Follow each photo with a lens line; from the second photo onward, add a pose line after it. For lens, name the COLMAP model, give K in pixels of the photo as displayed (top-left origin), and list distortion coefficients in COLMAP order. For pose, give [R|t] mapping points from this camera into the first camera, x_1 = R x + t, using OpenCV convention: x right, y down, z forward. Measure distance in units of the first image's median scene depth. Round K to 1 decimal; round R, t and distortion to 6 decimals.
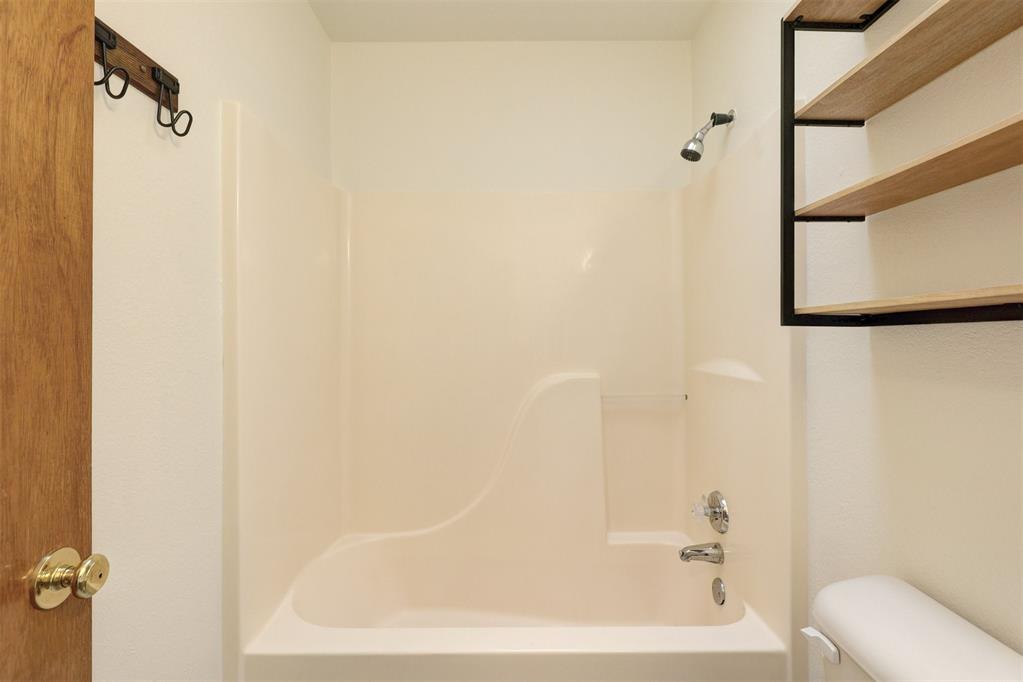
lens RADIAL K [[468.1, 0, 508.6], [0, 468.1, 331.3], [0, 0, 1]] dist [0.000461, -0.000197]
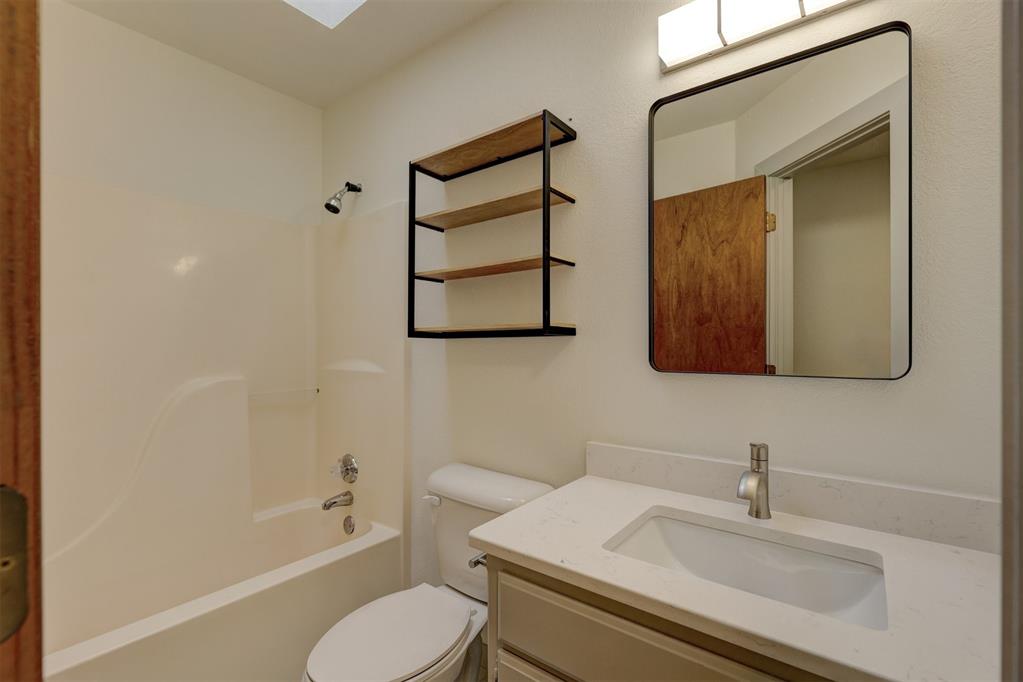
lens RADIAL K [[463.4, 0, 510.3], [0, 463.4, 341.4], [0, 0, 1]] dist [0.002868, 0.000317]
pose [[0.630262, 0.006580, 0.776355, -0.332081], [-0.011567, 0.999933, 0.000915, -0.002072], [-0.776297, -0.009557, 0.630295, -0.249118]]
